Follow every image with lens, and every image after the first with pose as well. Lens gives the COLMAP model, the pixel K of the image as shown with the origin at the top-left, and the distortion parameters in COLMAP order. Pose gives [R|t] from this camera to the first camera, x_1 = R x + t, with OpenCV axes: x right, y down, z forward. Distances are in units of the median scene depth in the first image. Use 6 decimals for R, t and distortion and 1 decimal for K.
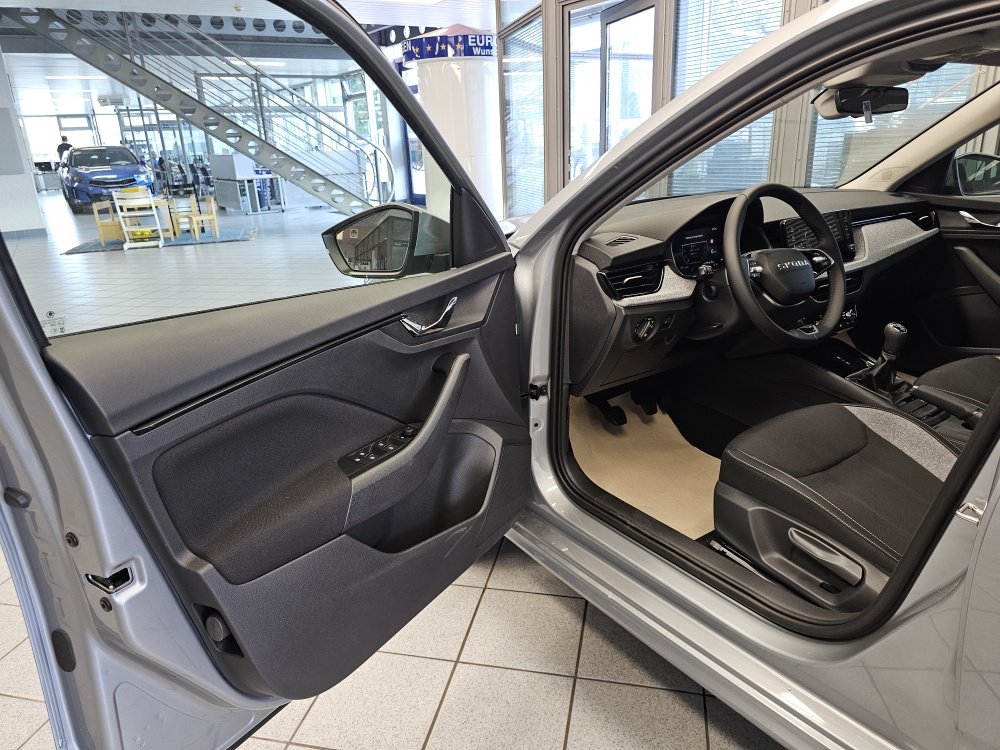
lens RADIAL K [[689.7, 0, 504.4], [0, 689.7, 365.6], [0, 0, 1]] dist [0.013006, -0.036141]
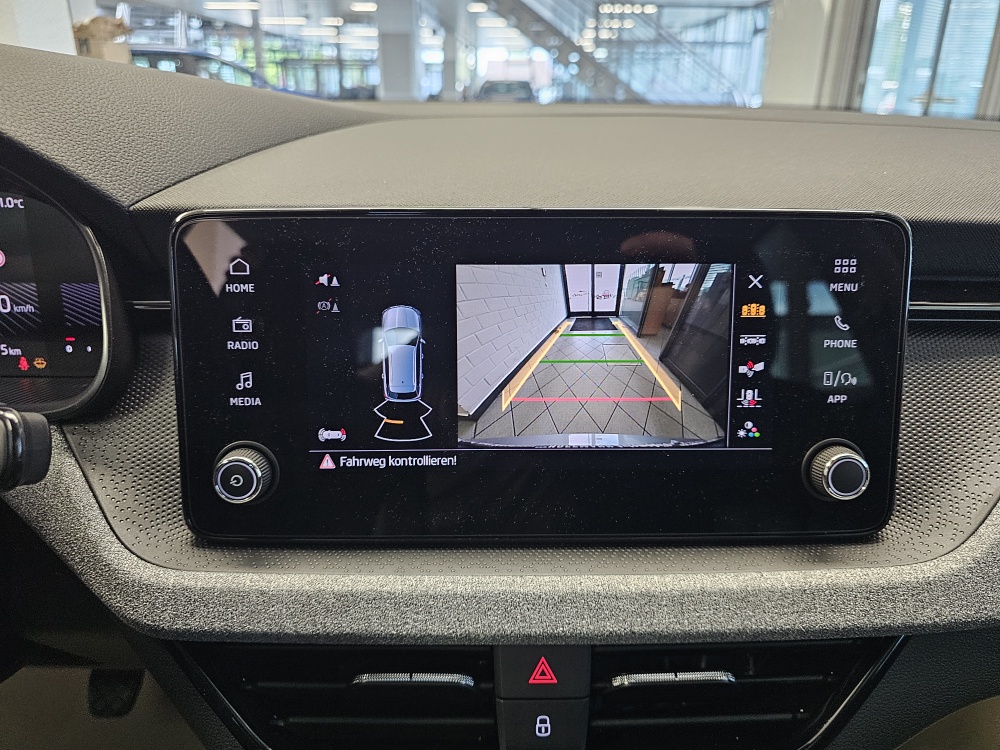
lens RADIAL K [[694.2, 0, 510.5], [0, 694.2, 362.4], [0, 0, 1]] dist [0.006973, -0.033353]
pose [[0.825420, 0.243033, -0.509527, 0.455248], [-0.211259, 0.969983, 0.120427, -0.173054], [0.523500, 0.008240, 0.851986, 0.738702]]
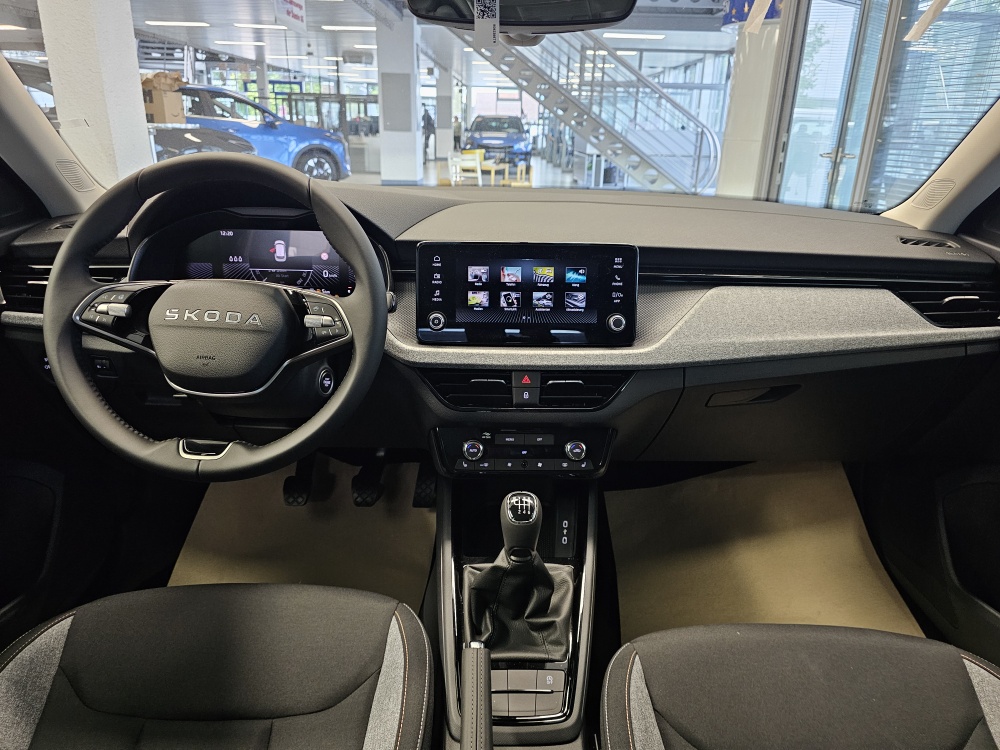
lens RADIAL K [[673.0, 0, 507.8], [0, 673.0, 374.1], [0, 0, 1]] dist [0.071108, -0.099468]
pose [[0.830504, 0.241567, -0.501904, 0.609903], [-0.222235, 0.969944, 0.099101, -0.145373], [0.510759, 0.029237, 0.859227, 0.483593]]
